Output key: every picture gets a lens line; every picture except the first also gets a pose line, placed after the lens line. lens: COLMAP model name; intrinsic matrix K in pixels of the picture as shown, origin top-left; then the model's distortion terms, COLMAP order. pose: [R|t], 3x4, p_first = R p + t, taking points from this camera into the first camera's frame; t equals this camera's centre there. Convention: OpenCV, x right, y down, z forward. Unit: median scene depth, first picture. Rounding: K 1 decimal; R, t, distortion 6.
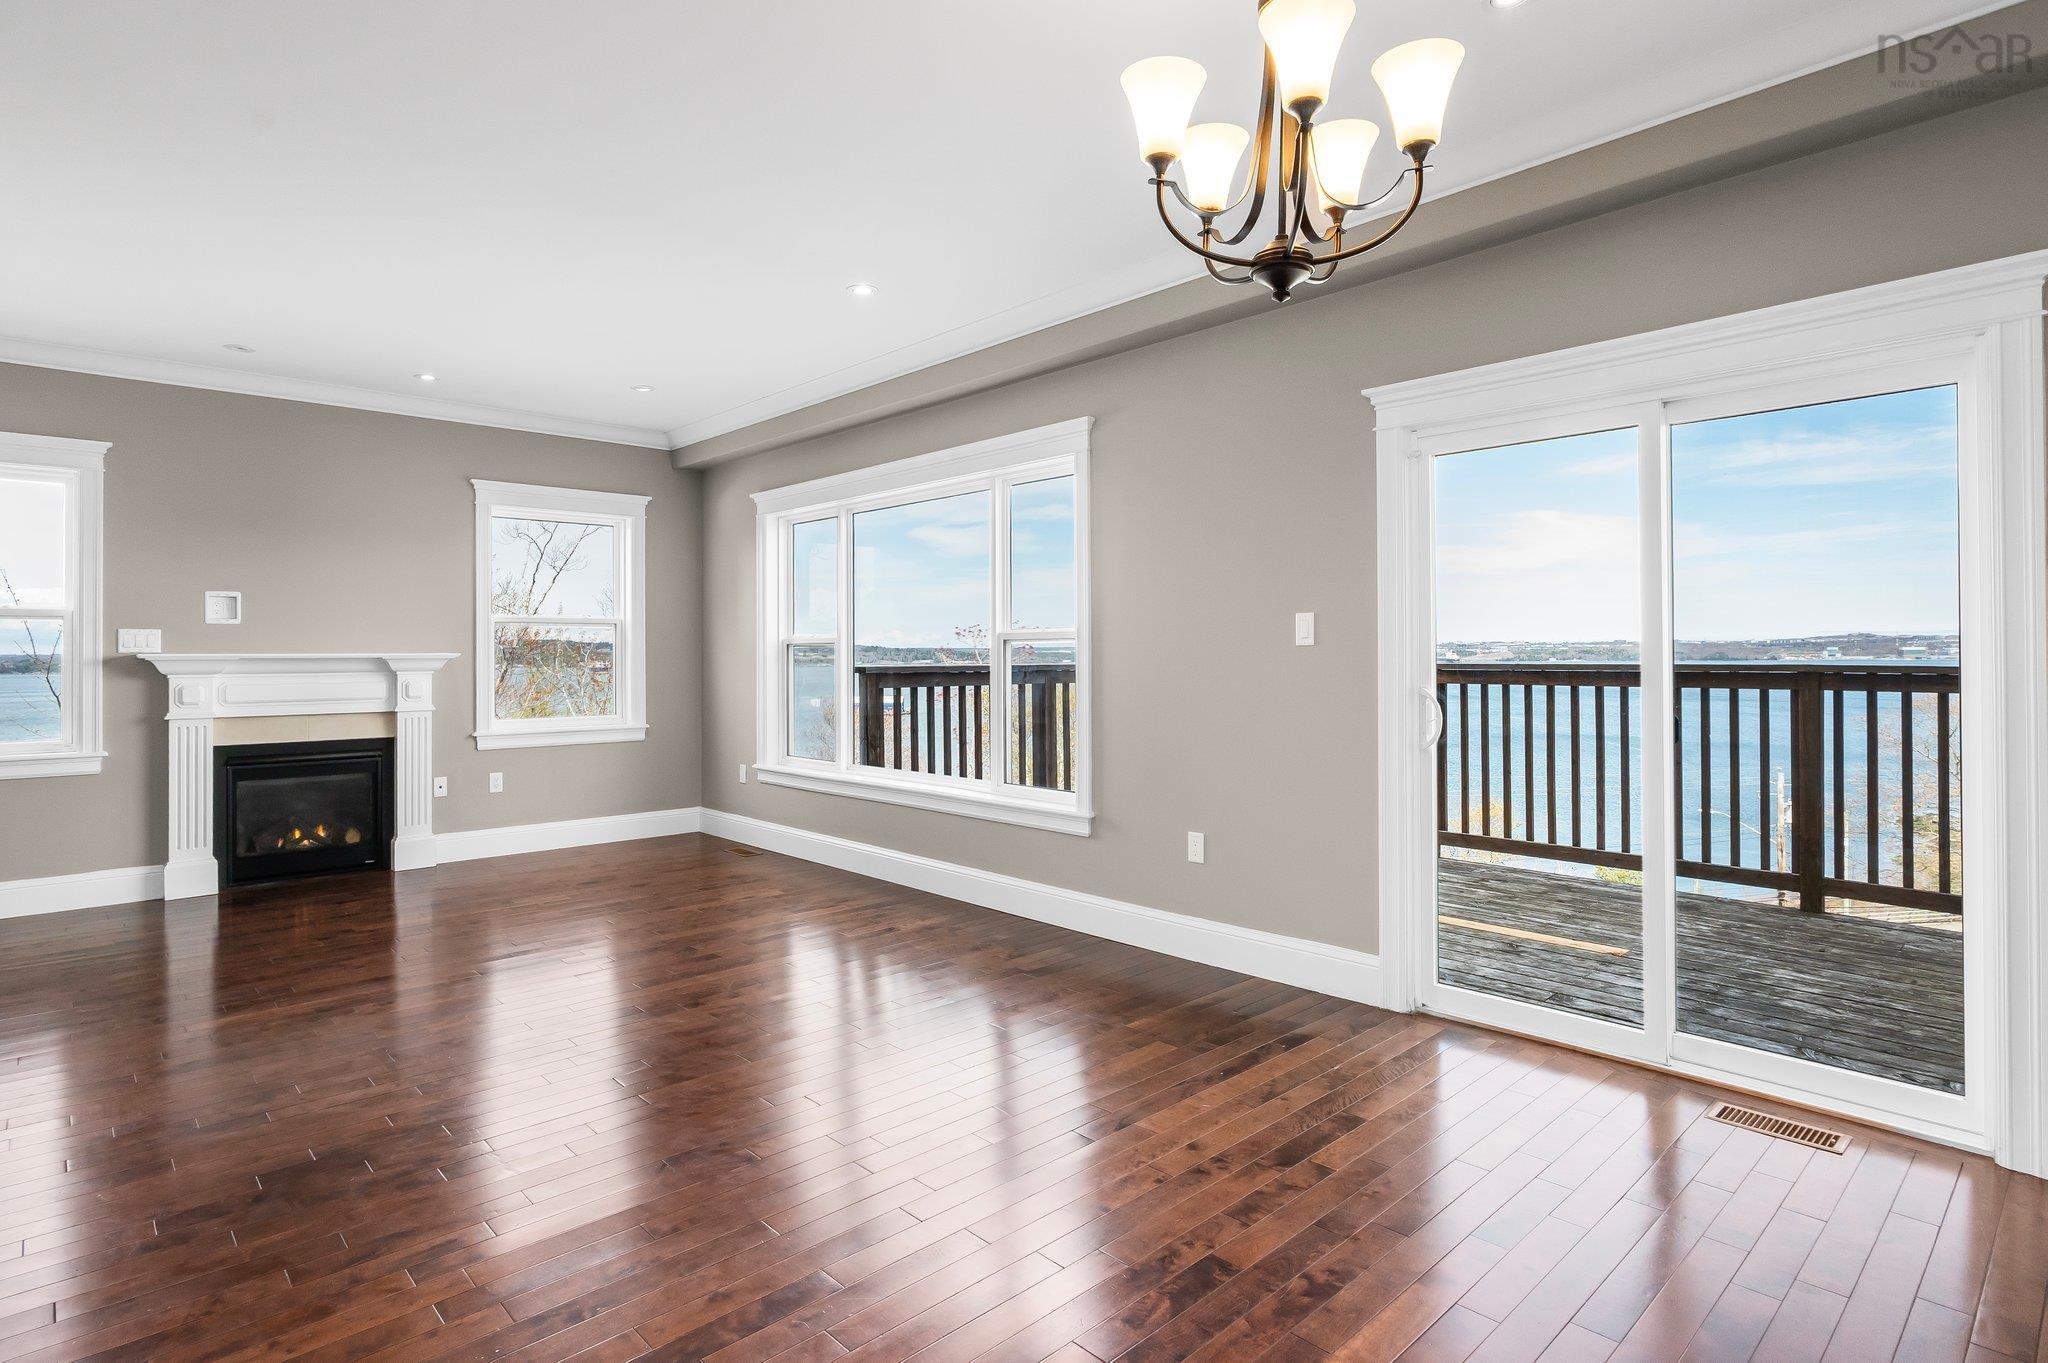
lens RADIAL K [[1042.9, 0, 1007.7], [0, 1042.9, 650.7], [0, 0, 1]] dist [-0.009239, 0.003927]
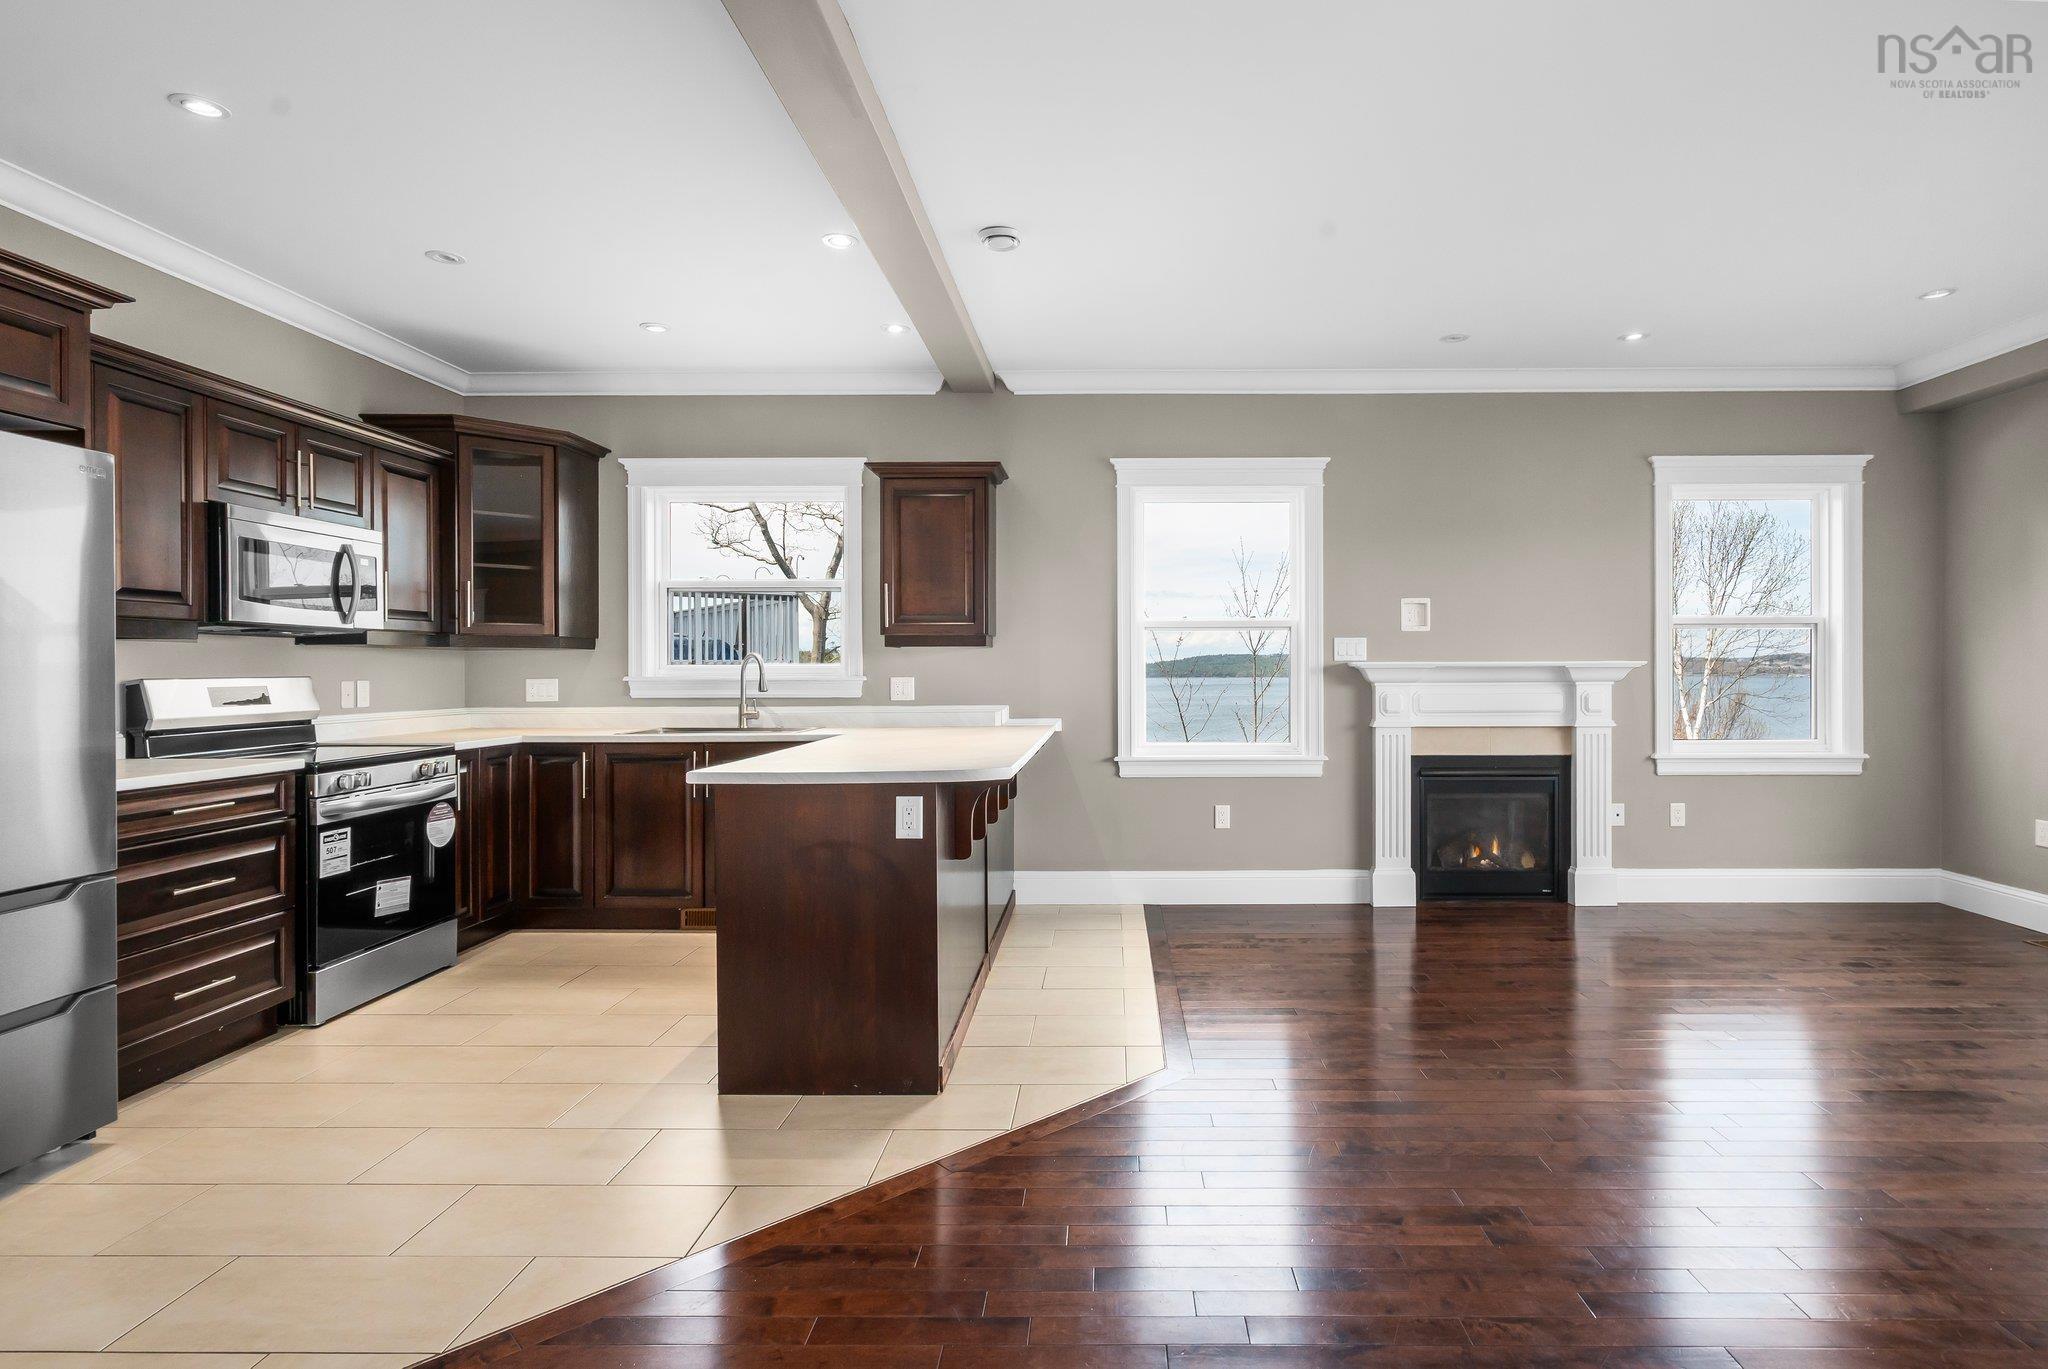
lens RADIAL K [[1042.9, 0, 1107.7], [0, 1042.9, 676.3], [0, 0, 1]] dist [-0.009239, 0.003927]
pose [[0.726516, 0.007593, -0.687108, -0.286177], [0.003150, 0.999892, 0.014380, 0.001335], [0.687143, -0.012612, 0.726413, 0.082841]]
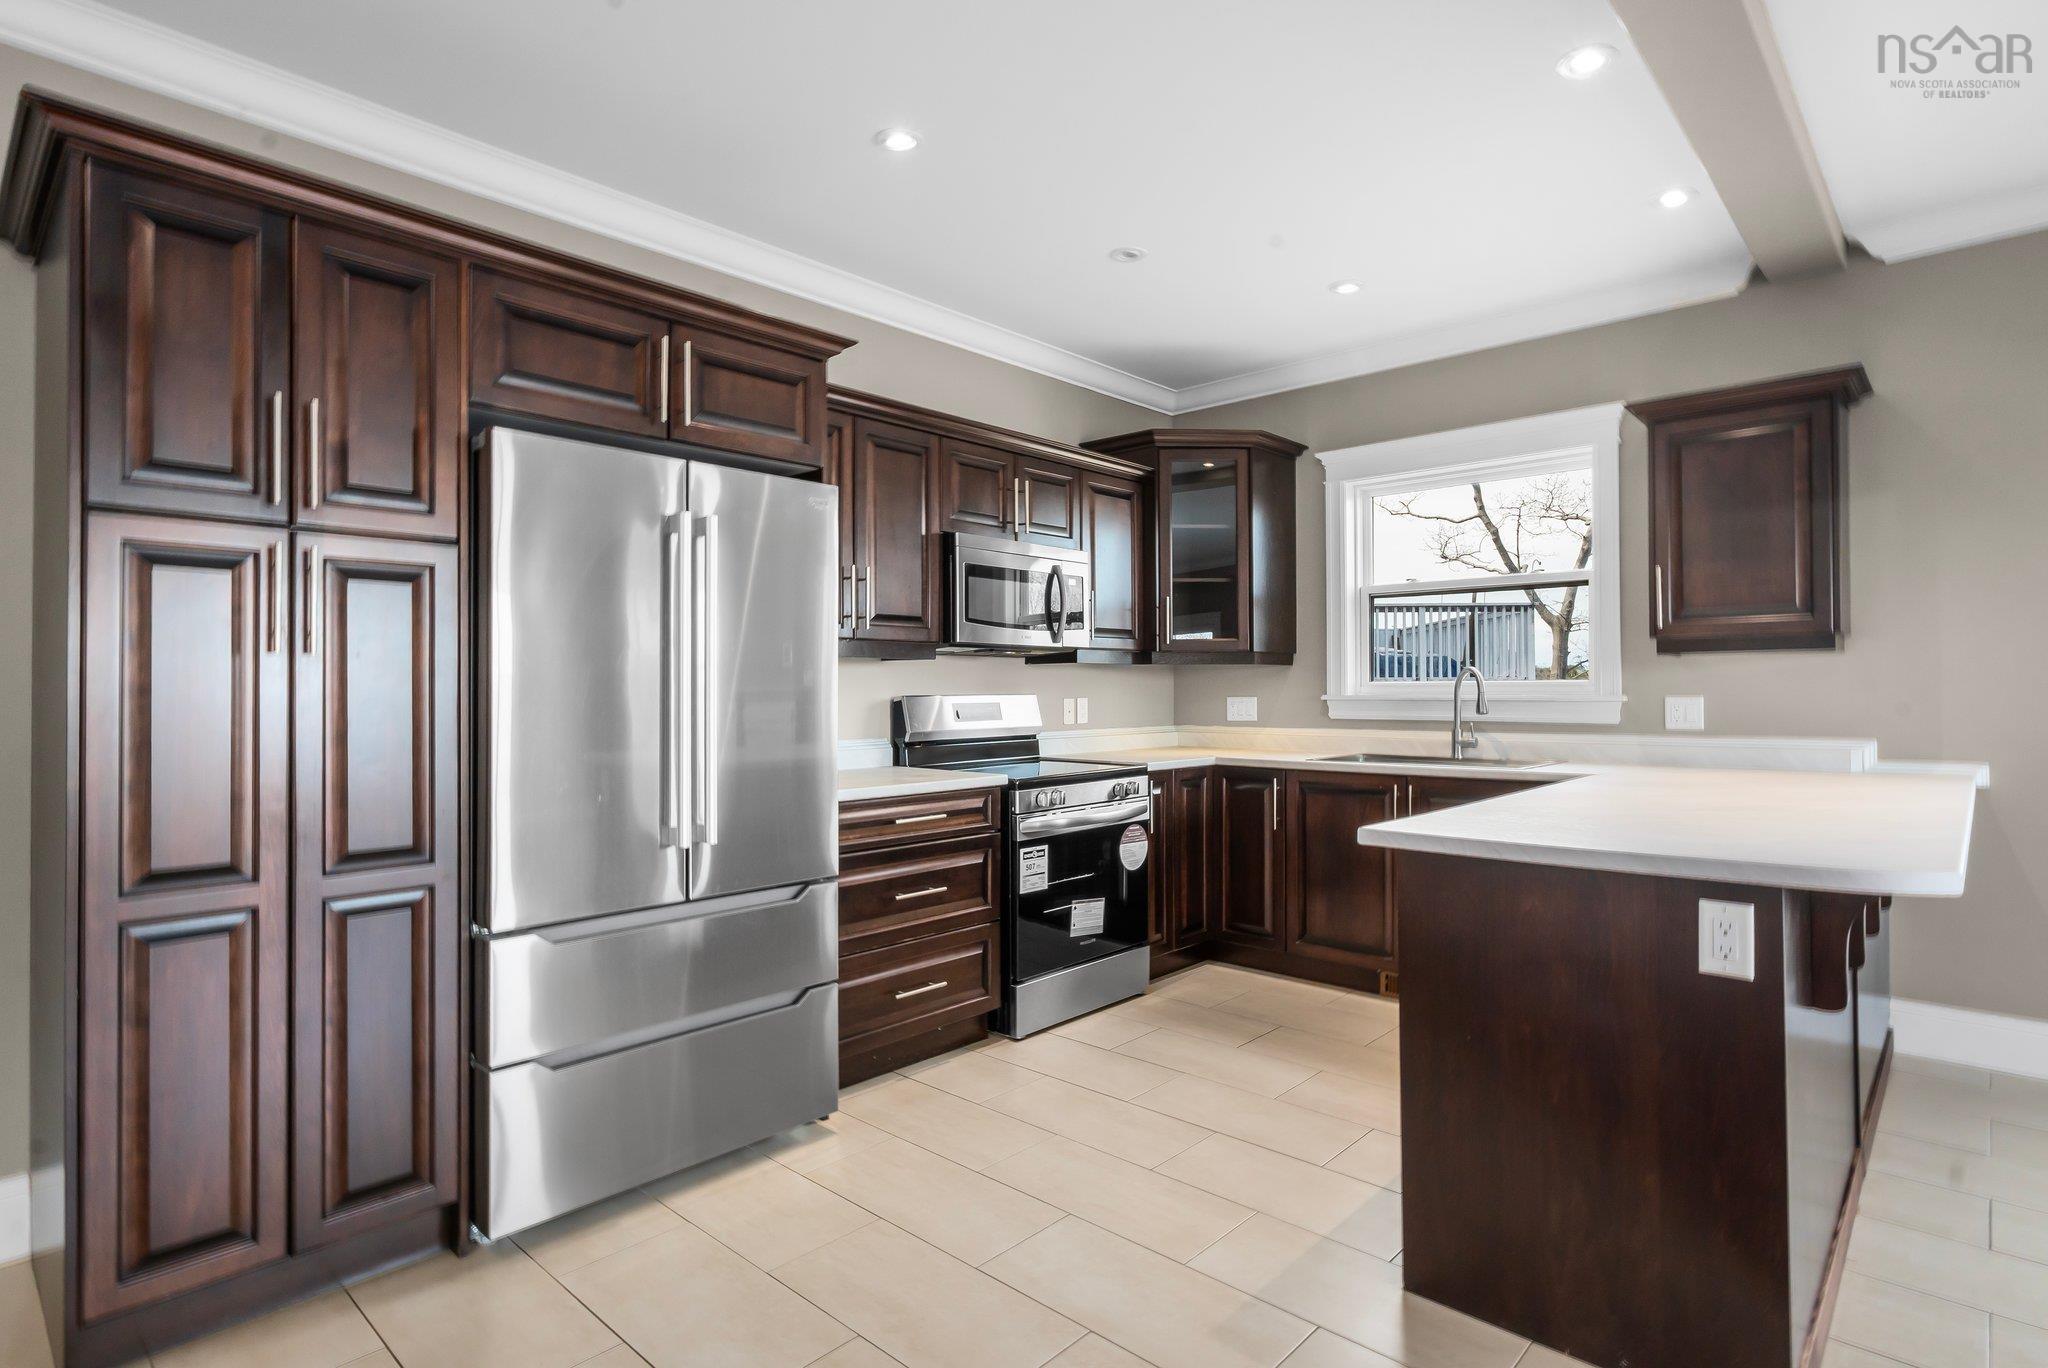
lens RADIAL K [[1042.9, 0, 1008.2], [0, 1042.9, 680.4], [0, 0, 1]] dist [-0.009239, 0.003927]
pose [[0.055491, -0.004473, -0.998449, -0.425618], [0.009427, 0.999948, -0.003956, 0.003051], [0.998415, -0.009193, 0.055531, 0.168136]]
